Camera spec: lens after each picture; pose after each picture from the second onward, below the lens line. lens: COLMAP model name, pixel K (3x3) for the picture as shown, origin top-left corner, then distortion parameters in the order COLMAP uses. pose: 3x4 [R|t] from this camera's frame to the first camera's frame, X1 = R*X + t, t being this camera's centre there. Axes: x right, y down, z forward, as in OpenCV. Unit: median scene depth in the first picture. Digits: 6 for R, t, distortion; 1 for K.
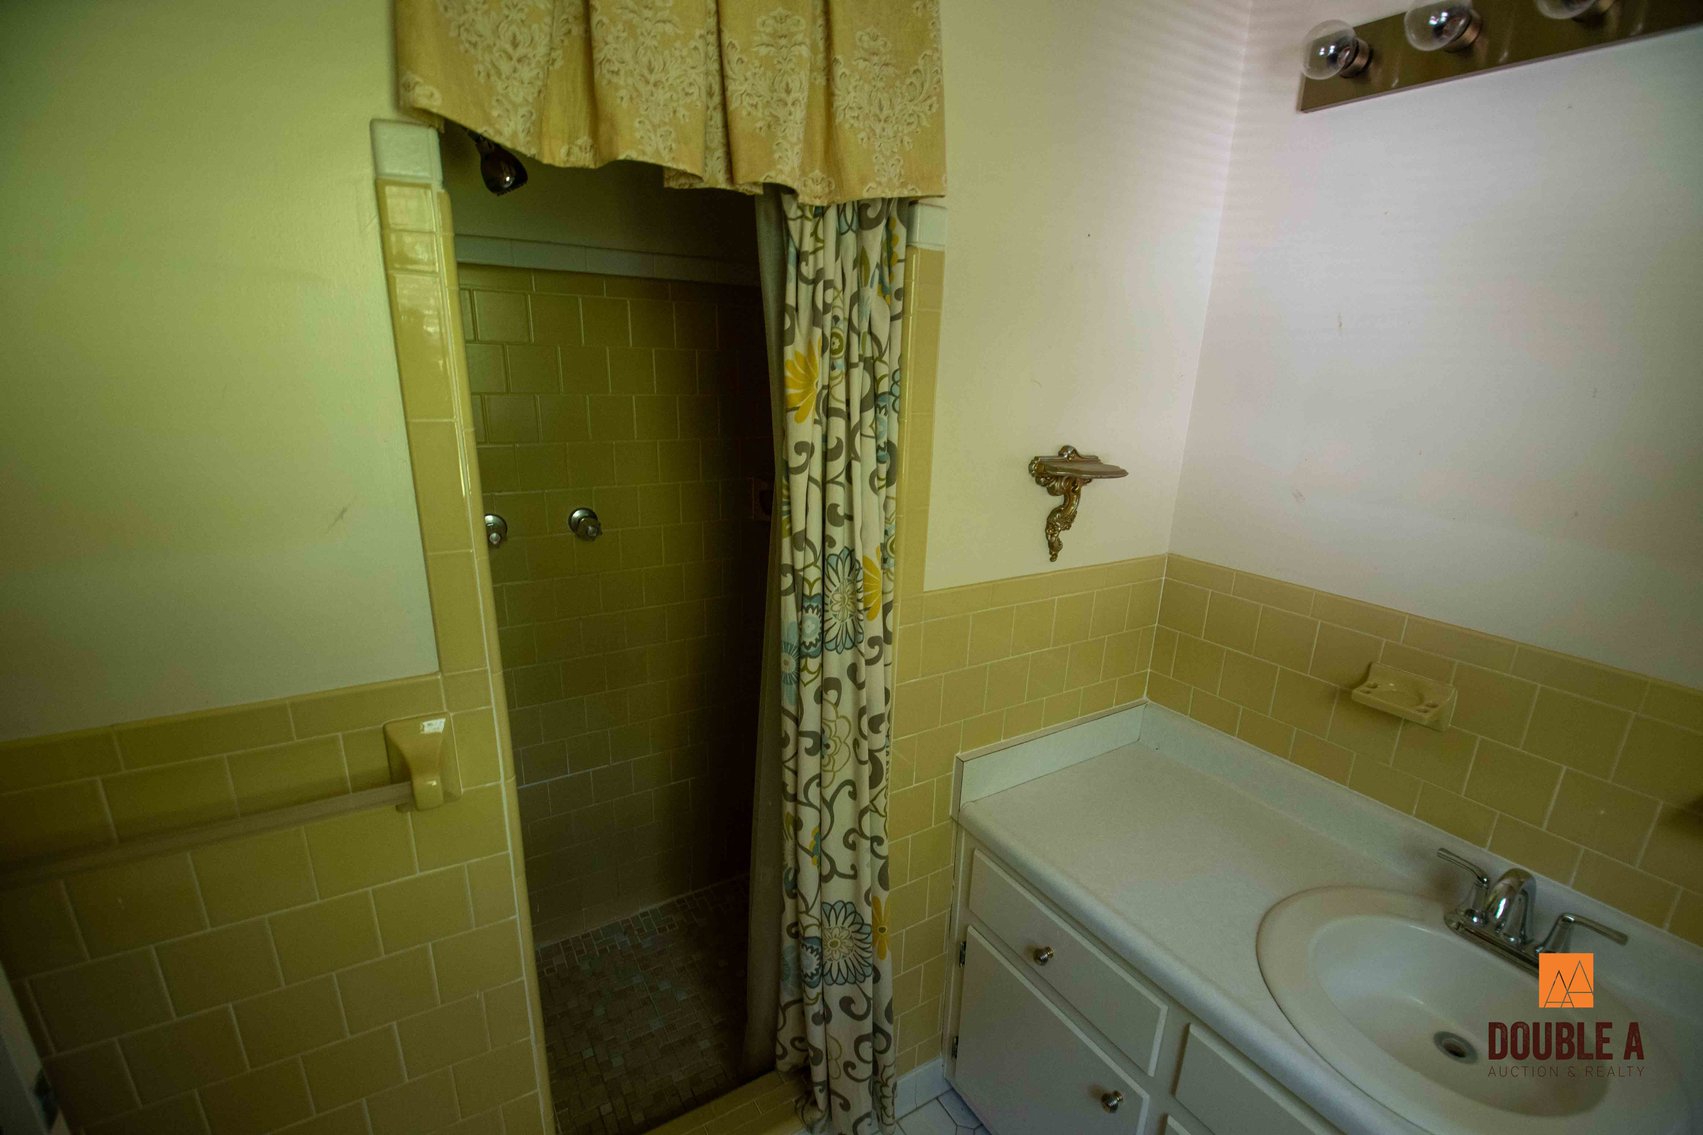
lens RADIAL K [[758.0, 0, 850.1], [0, 758.0, 582.3], [0, 0, 1]] dist [0.000150, -0.013376]
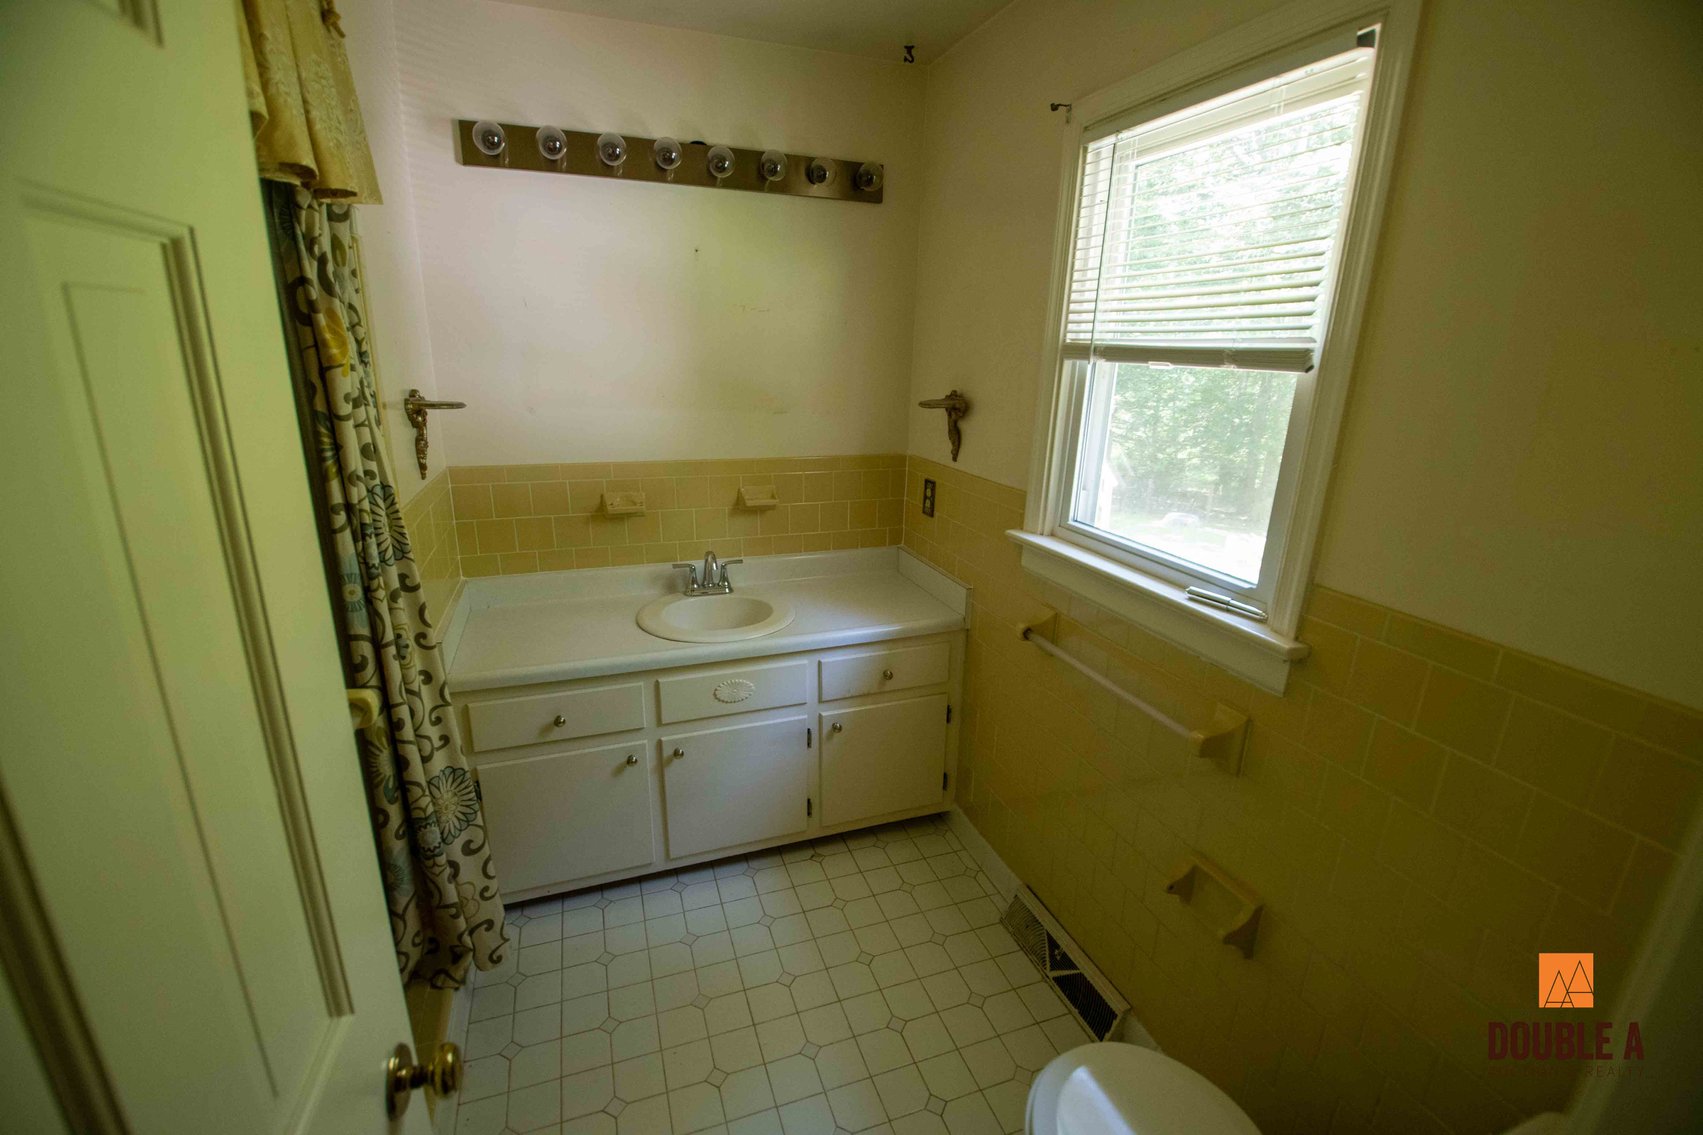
lens RADIAL K [[758.0, 0, 850.1], [0, 758.0, 582.3], [0, 0, 1]] dist [0.000150, -0.013376]
pose [[0.208238, -0.308927, 0.928009, -1.005636], [0.265728, 0.930990, 0.250292, 0.006052], [-0.941289, 0.194478, 0.275958, -0.026908]]
